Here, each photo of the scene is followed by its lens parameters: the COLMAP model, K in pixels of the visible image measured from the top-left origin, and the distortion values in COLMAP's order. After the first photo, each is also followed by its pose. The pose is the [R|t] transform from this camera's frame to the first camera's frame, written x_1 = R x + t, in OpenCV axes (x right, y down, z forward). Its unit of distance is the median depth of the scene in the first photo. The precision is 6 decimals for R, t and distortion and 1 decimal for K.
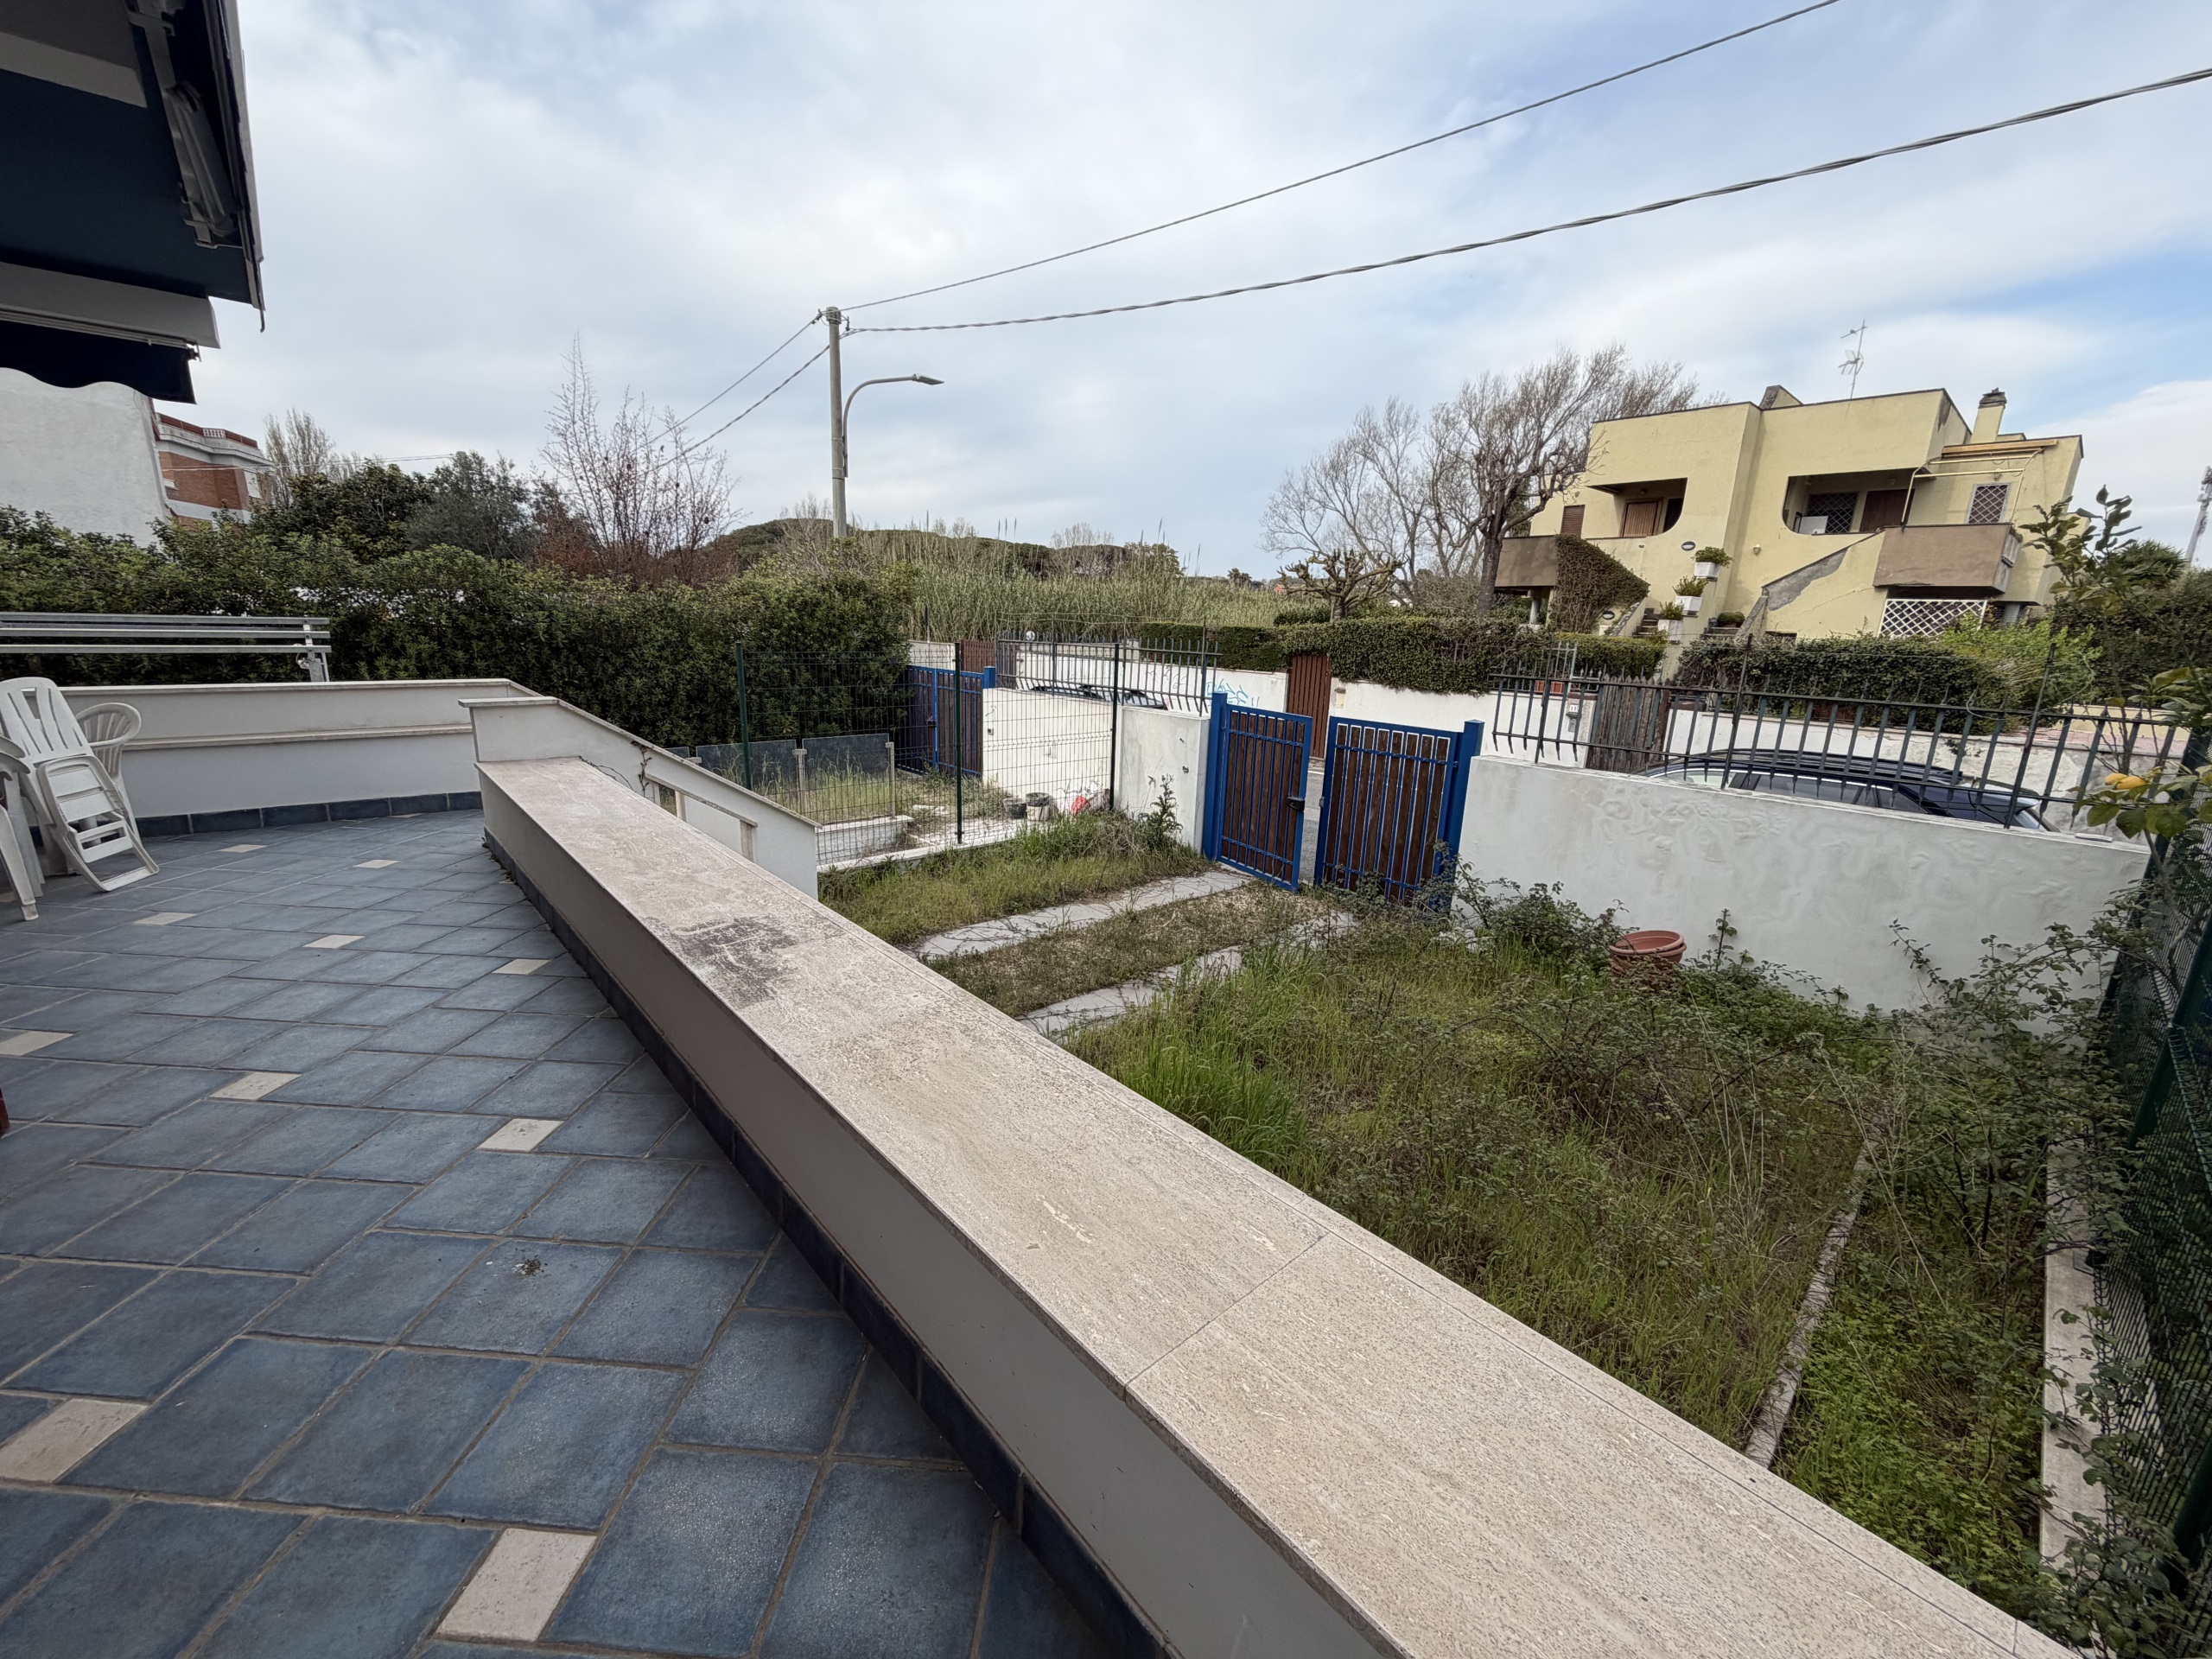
lens RADIAL K [[881.4, 0, 1104.5], [0, 881.4, 827.1], [0, 0, 1]] dist [-0.001785, 0.000472]
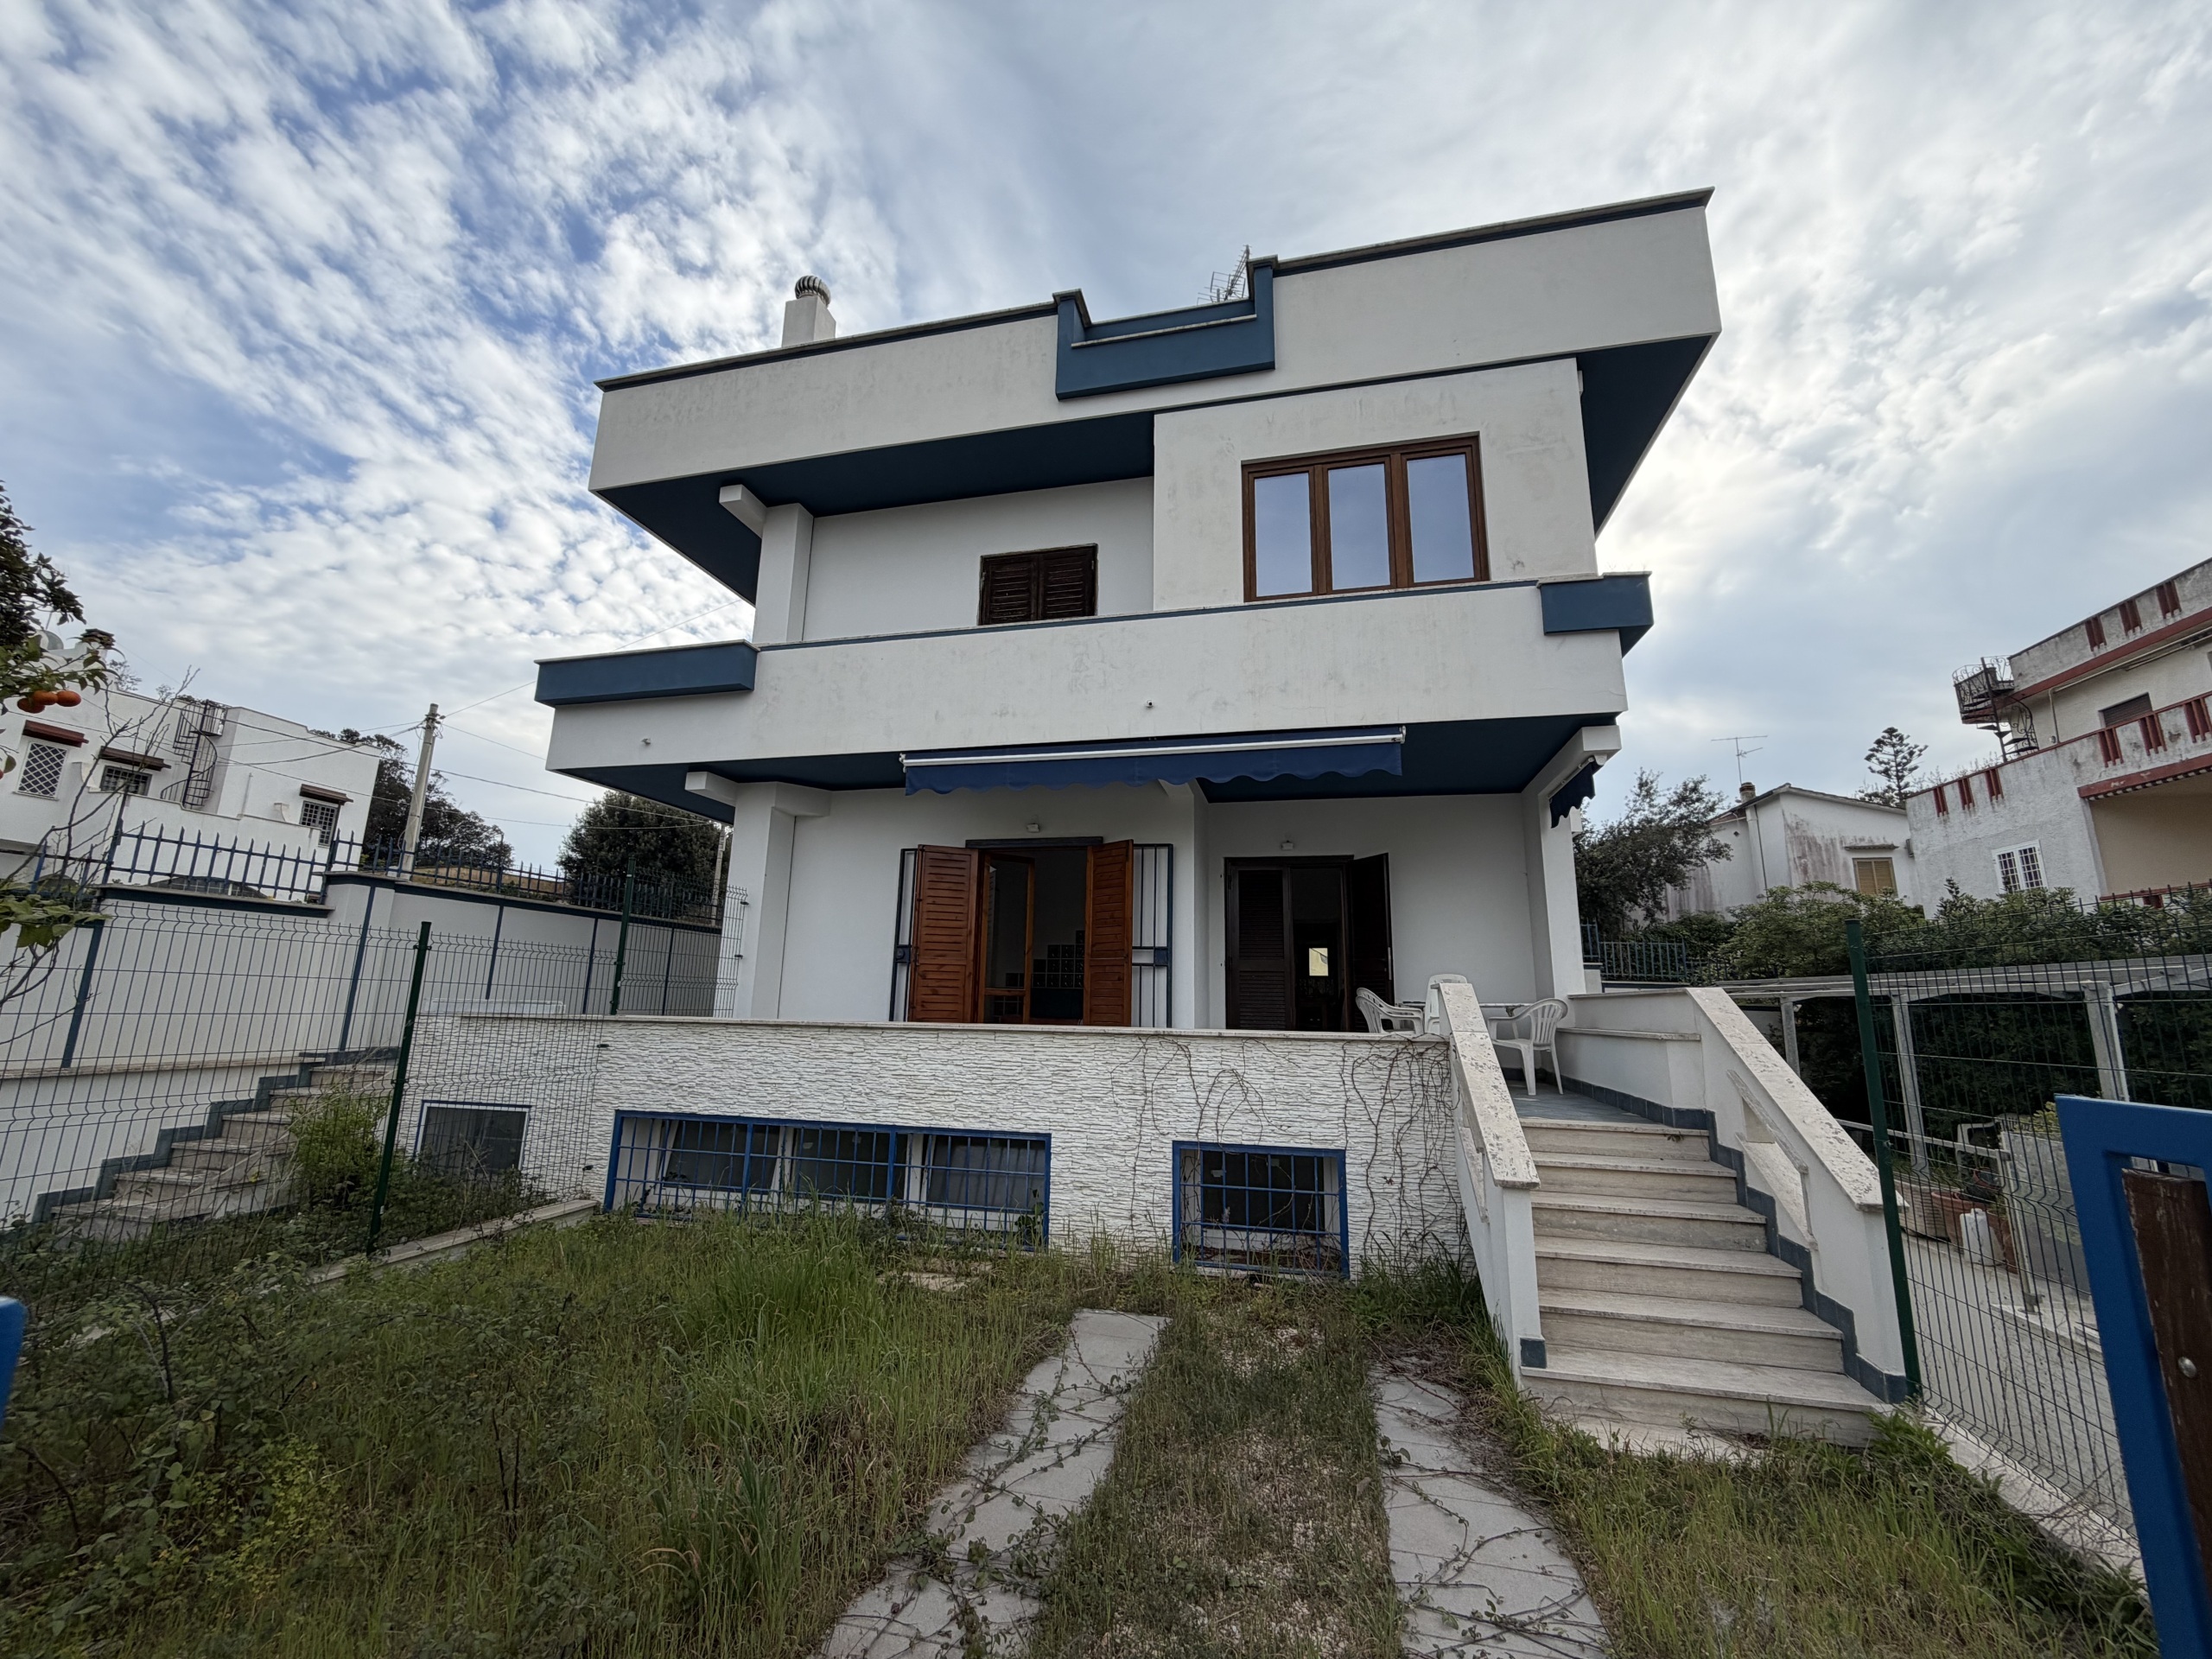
lens RADIAL K [[881.4, 0, 1104.1], [0, 881.4, 832.8], [0, 0, 1]] dist [-0.001785, 0.000472]
pose [[-0.819145, -0.154520, -0.552381, 0.113824], [-0.178444, 0.983893, -0.010608, -0.069783], [0.545123, 0.089879, -0.833525, 0.489256]]
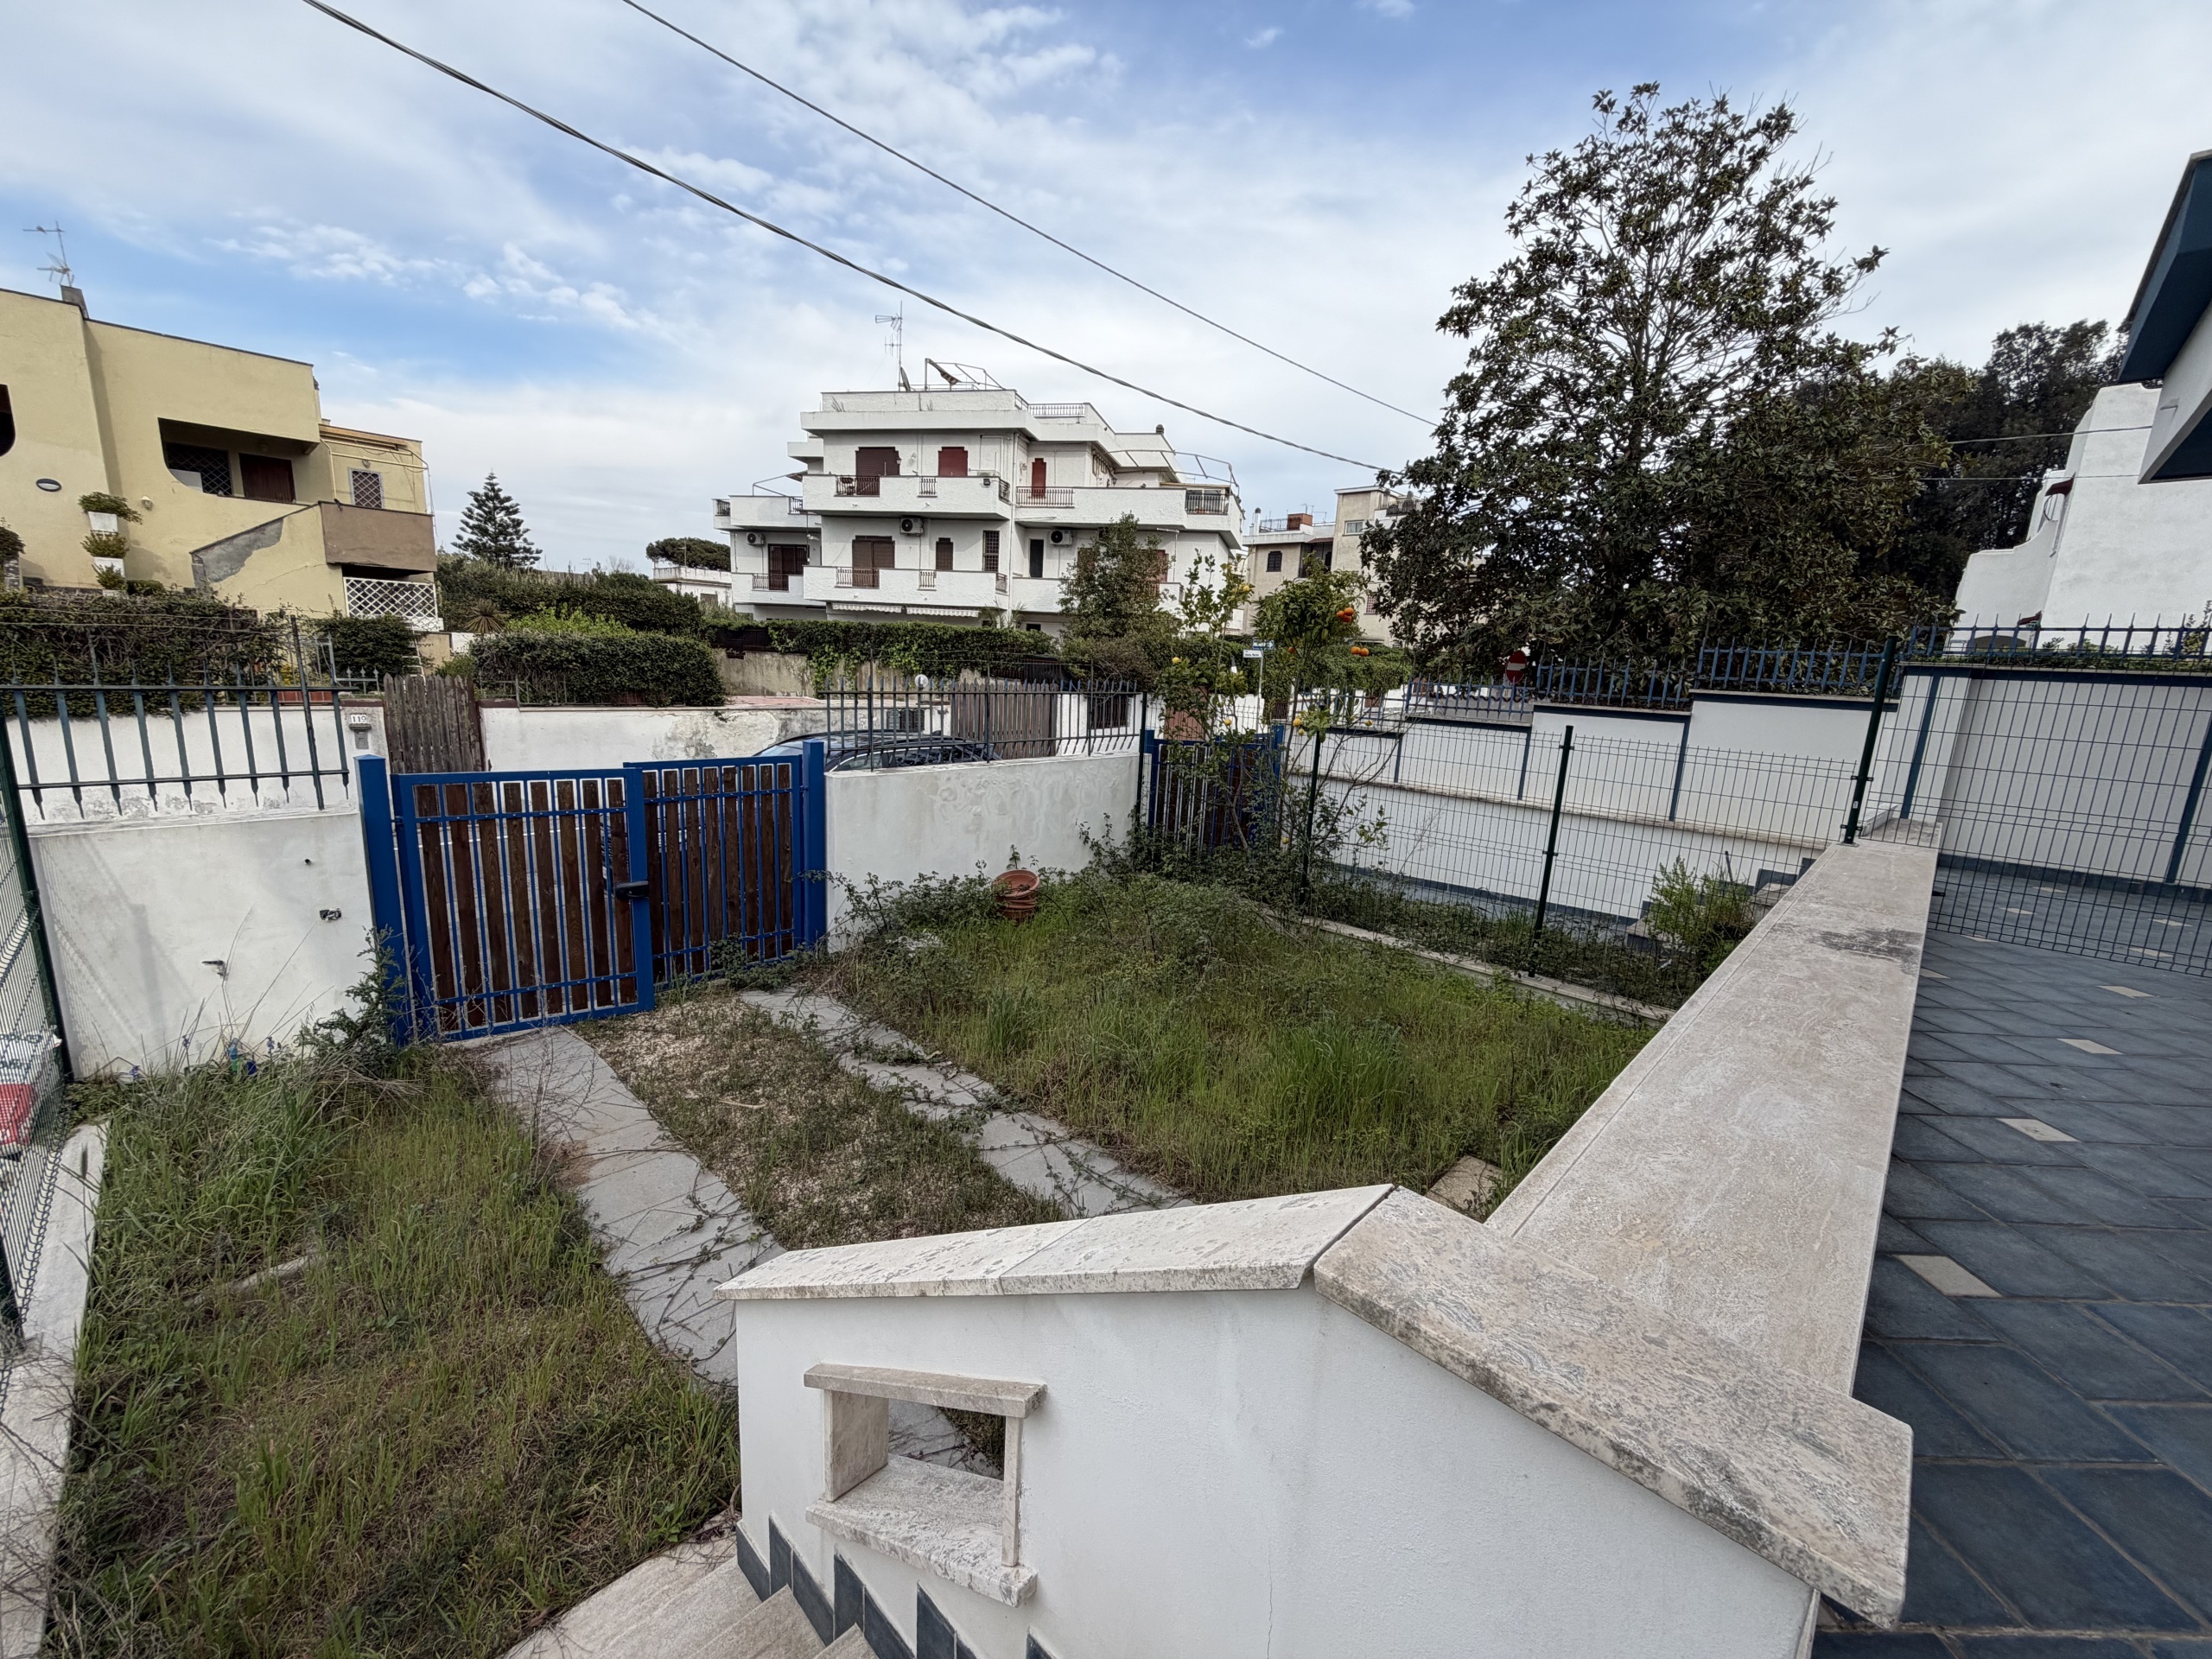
lens RADIAL K [[881.4, 0, 1097.3], [0, 881.4, 825.2], [0, 0, 1]] dist [-0.001785, 0.000472]
pose [[-0.062885, -0.224507, 0.972441, -0.230073], [0.186065, 0.954649, 0.232431, -0.082079], [-0.980523, 0.195553, -0.018260, 0.304867]]
